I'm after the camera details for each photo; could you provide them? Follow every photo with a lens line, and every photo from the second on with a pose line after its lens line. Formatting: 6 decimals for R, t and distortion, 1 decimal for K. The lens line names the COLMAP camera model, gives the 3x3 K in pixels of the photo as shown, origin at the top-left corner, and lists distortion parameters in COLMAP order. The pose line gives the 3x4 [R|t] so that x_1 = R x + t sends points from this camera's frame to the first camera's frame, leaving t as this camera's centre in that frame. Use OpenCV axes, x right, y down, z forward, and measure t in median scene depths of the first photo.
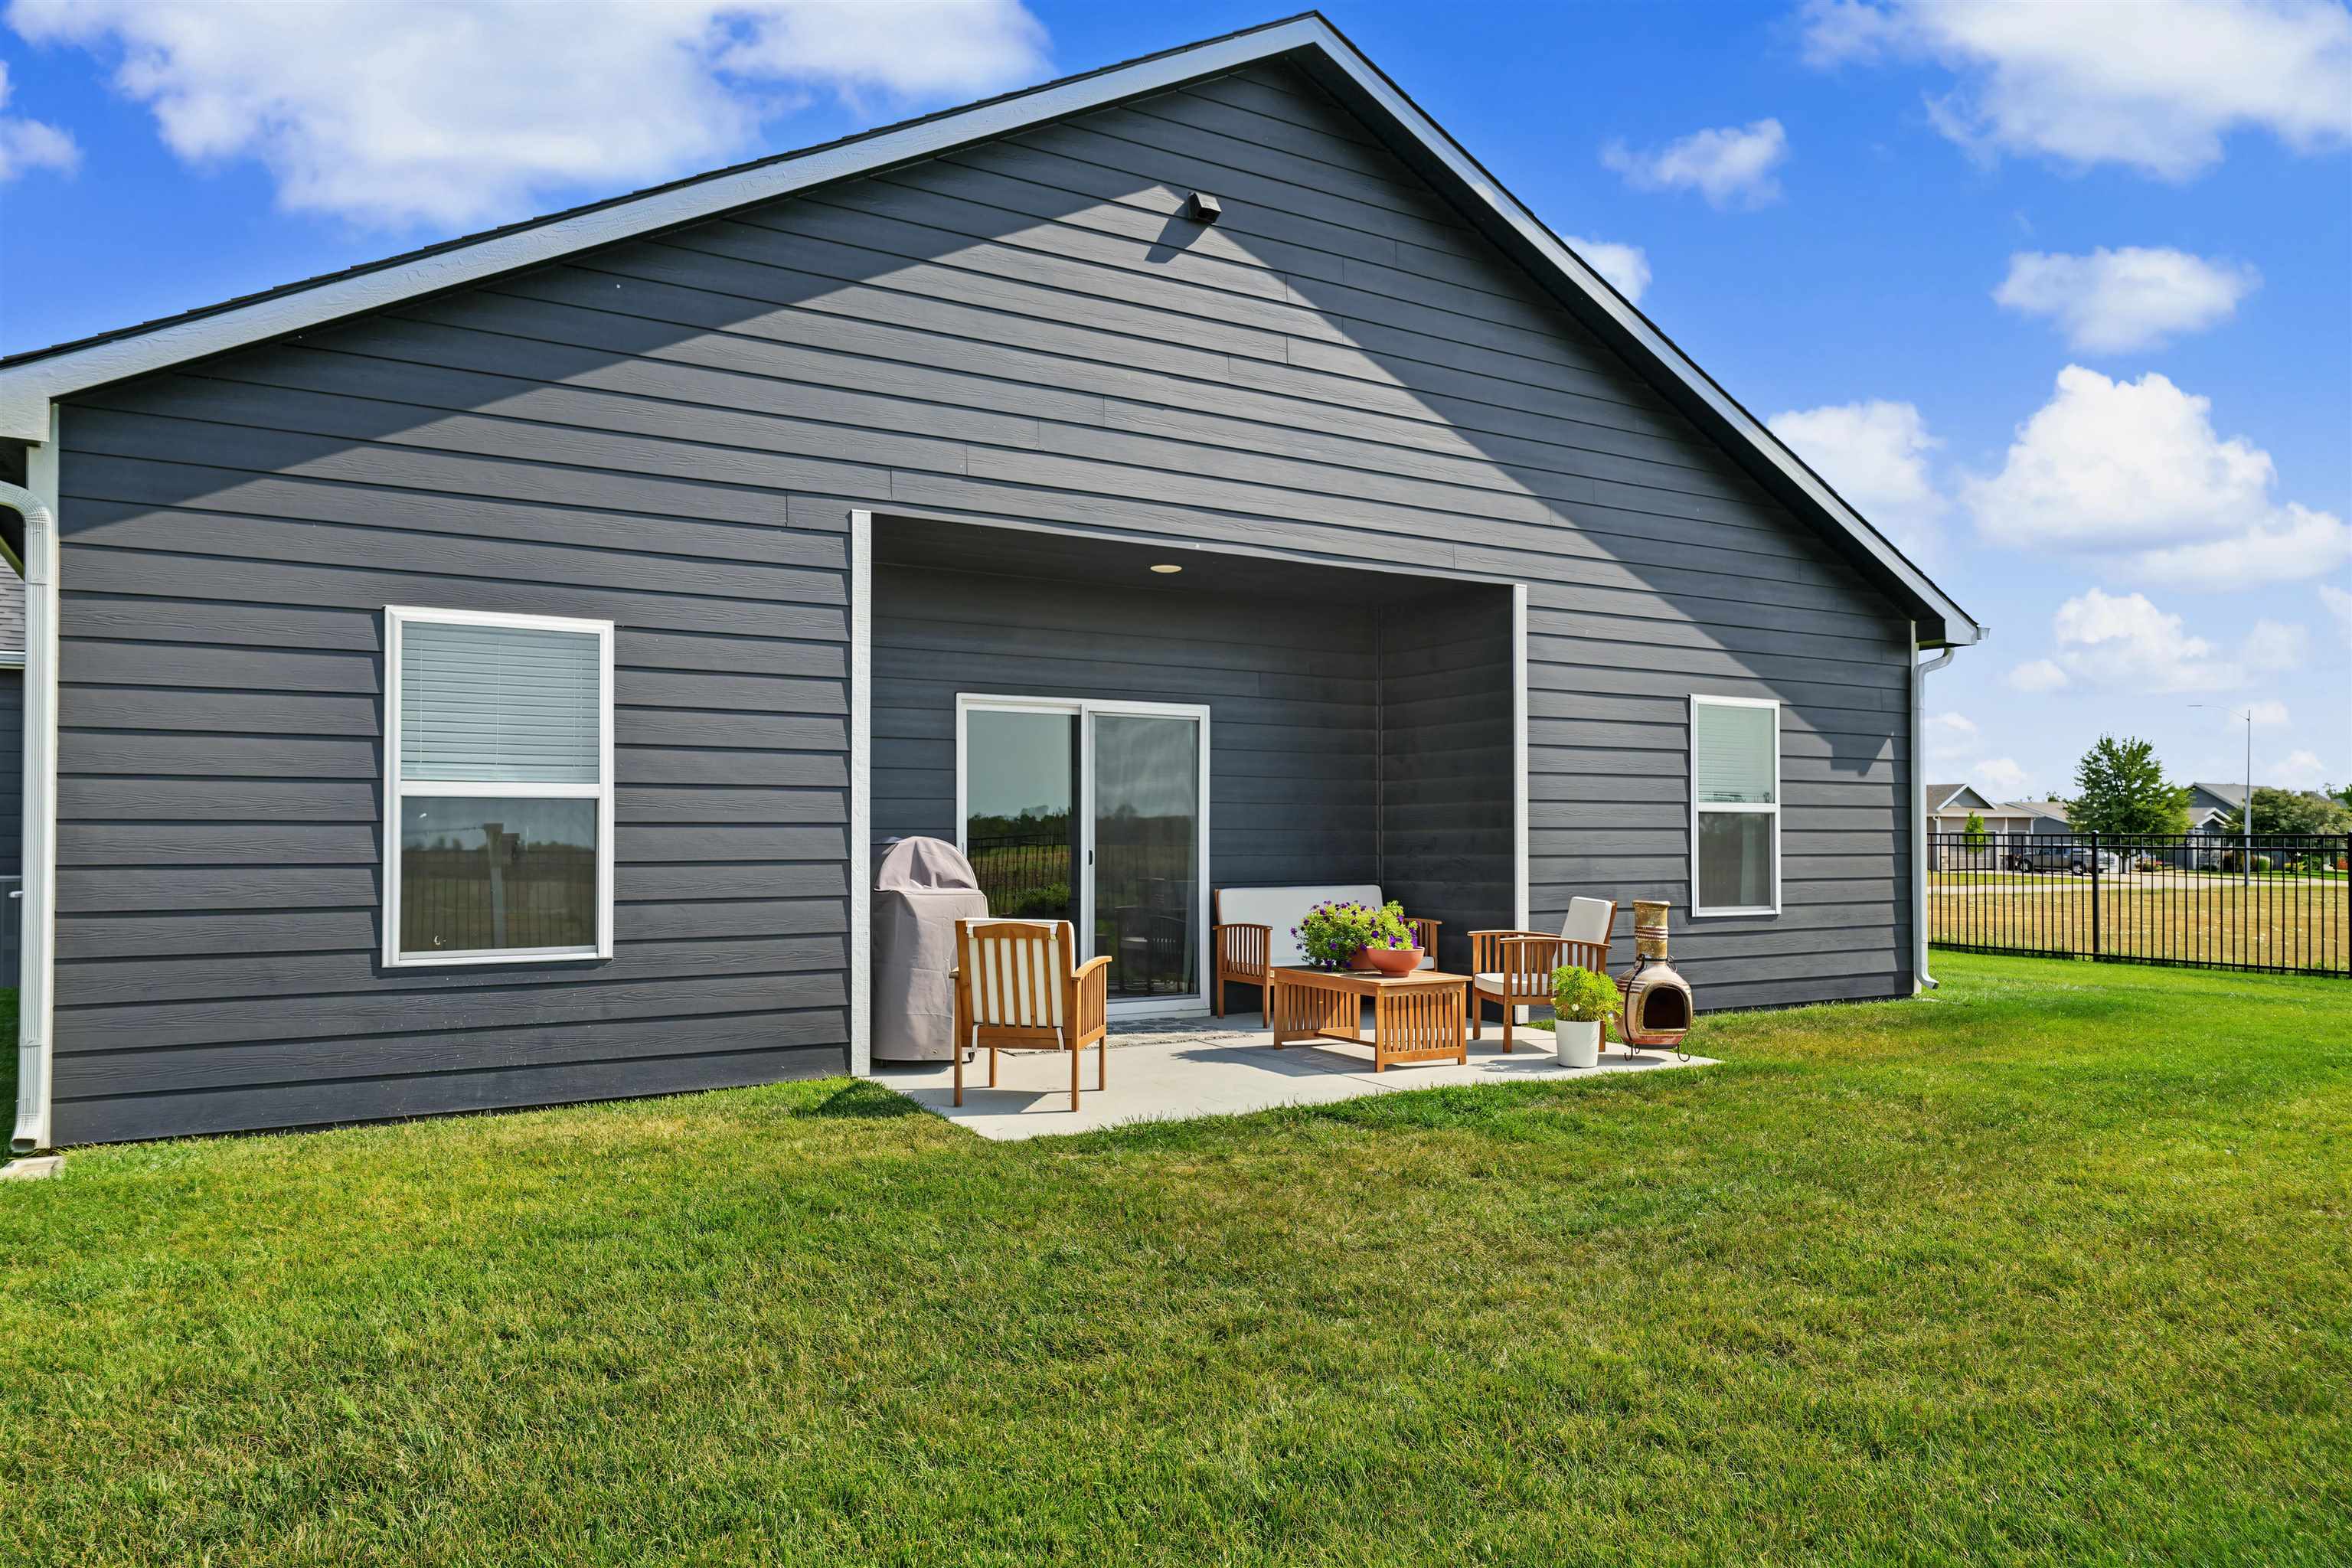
lens RADIAL K [[1577.4, 0, 1176.0], [0, 1577.4, 784.0], [0, 0, 1]] dist [-0.005432, -0.001499]
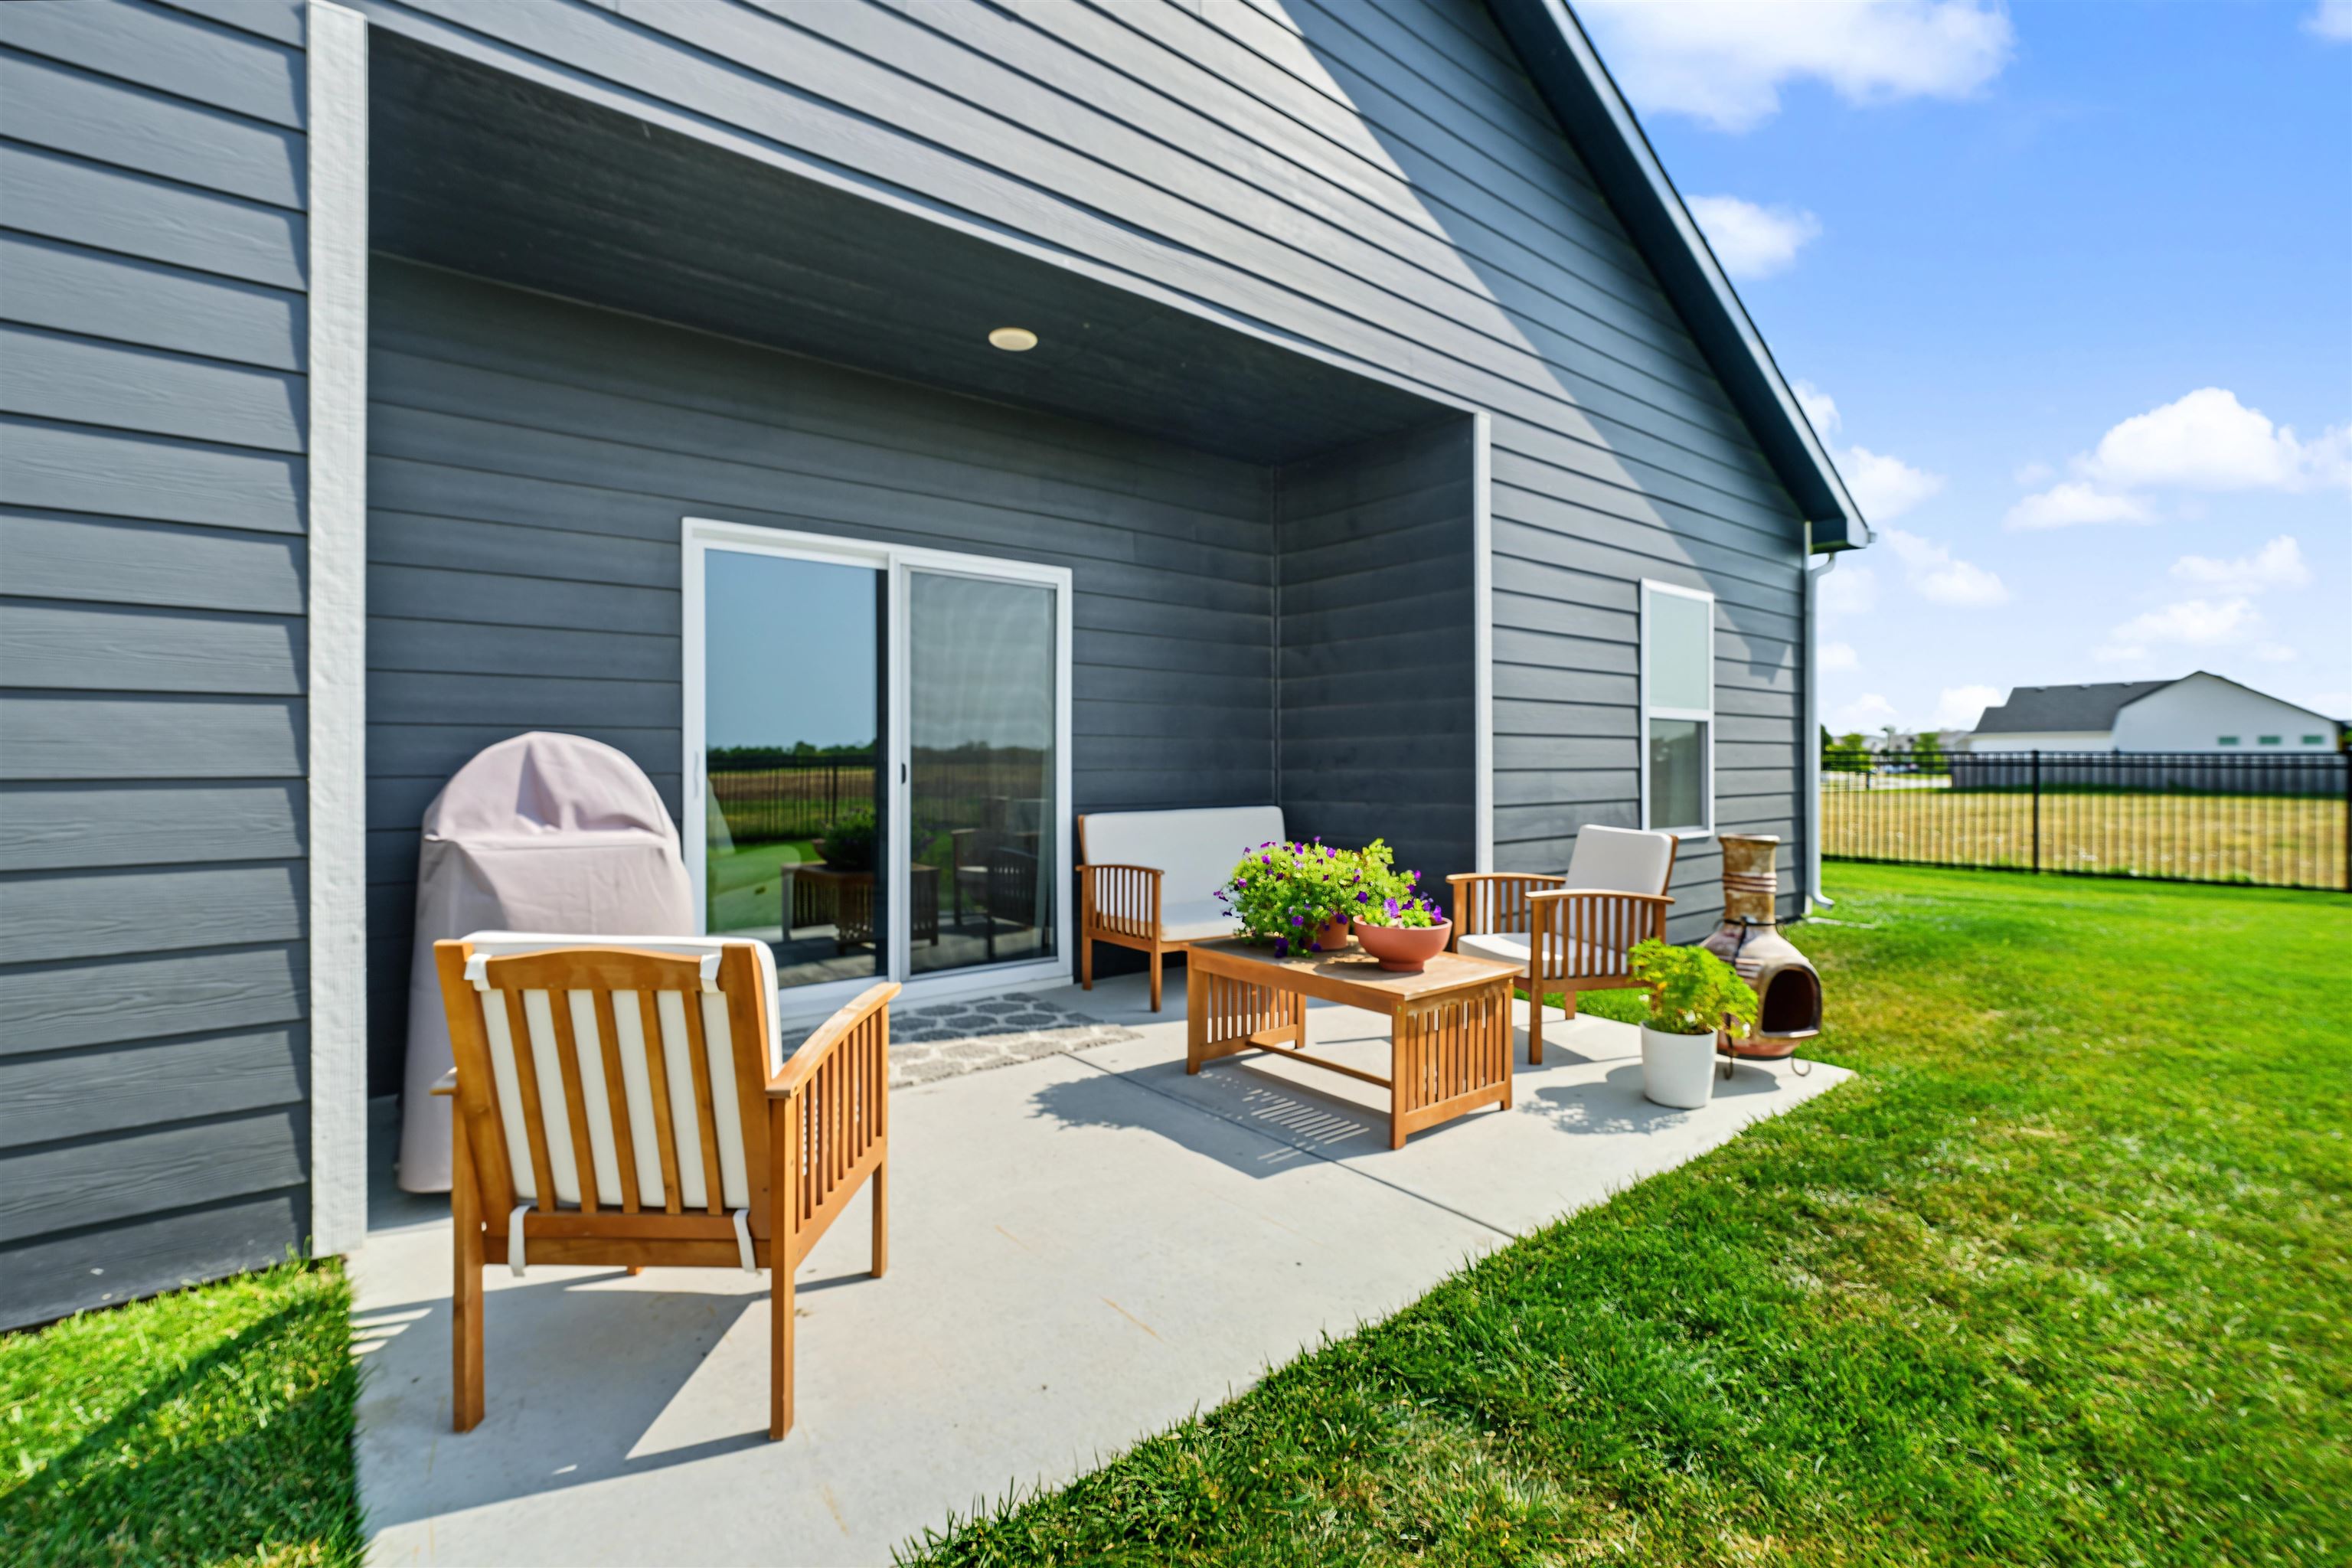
lens RADIAL K [[1068.3, 0, 1186.4], [0, 1068.3, 752.3], [0, 0, 1]] dist [0.000820, -0.000062]
pose [[0.987201, 0.000277, 0.159481, -0.005587], [-0.004418, 0.999662, 0.025613, 0.023742], [-0.159420, -0.025990, 0.986869, 0.493981]]
